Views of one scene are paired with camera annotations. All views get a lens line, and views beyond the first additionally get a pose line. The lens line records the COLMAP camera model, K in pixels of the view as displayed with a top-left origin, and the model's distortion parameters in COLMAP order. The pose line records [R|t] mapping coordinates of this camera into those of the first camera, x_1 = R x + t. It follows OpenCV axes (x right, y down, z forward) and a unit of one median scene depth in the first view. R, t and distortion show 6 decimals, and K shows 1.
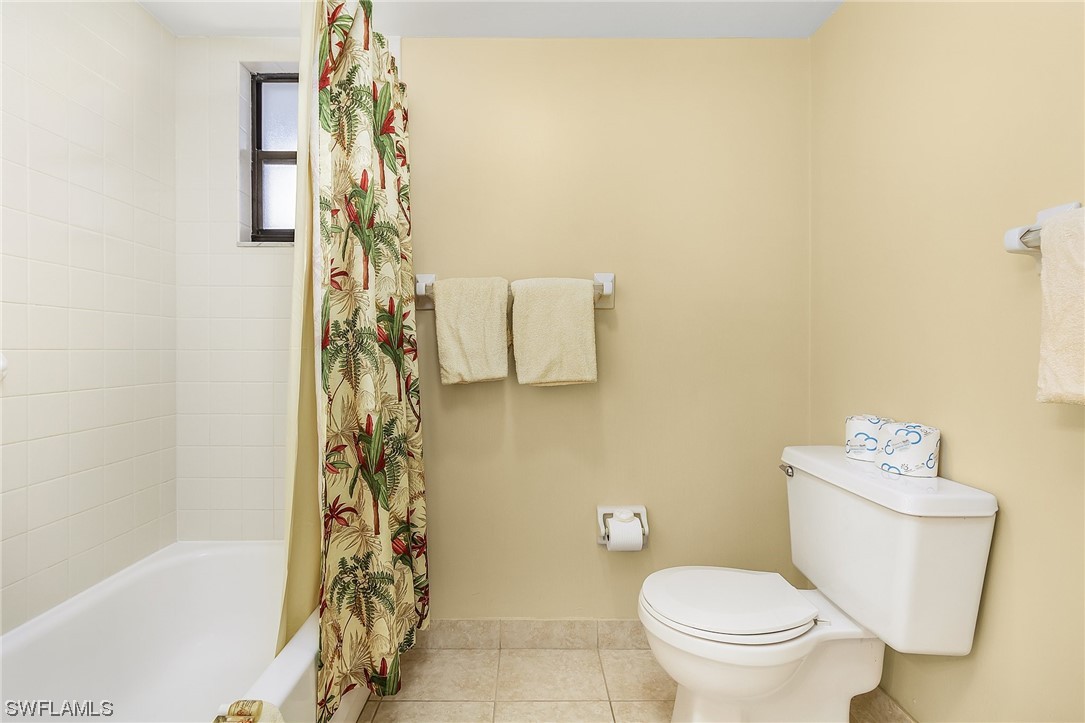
lens RADIAL K [[500.9, 0, 538.8], [0, 500.9, 364.4], [0, 0, 1]] dist [0.002631, -0.001121]
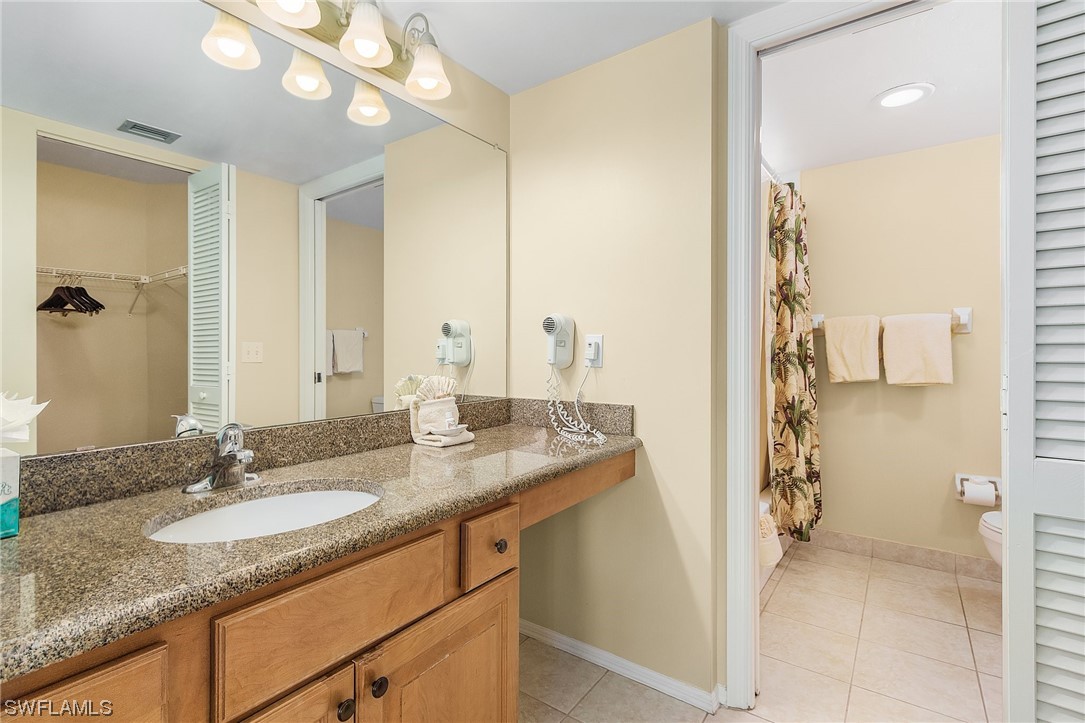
lens RADIAL K [[500.9, 0, 532.9], [0, 500.9, 357.8], [0, 0, 1]] dist [0.002631, -0.001121]
pose [[0.785900, 0.002694, -0.618347, 0.062357], [-0.012176, 0.999864, -0.011120, -0.012683], [0.618233, 0.016268, 0.785826, -0.986116]]
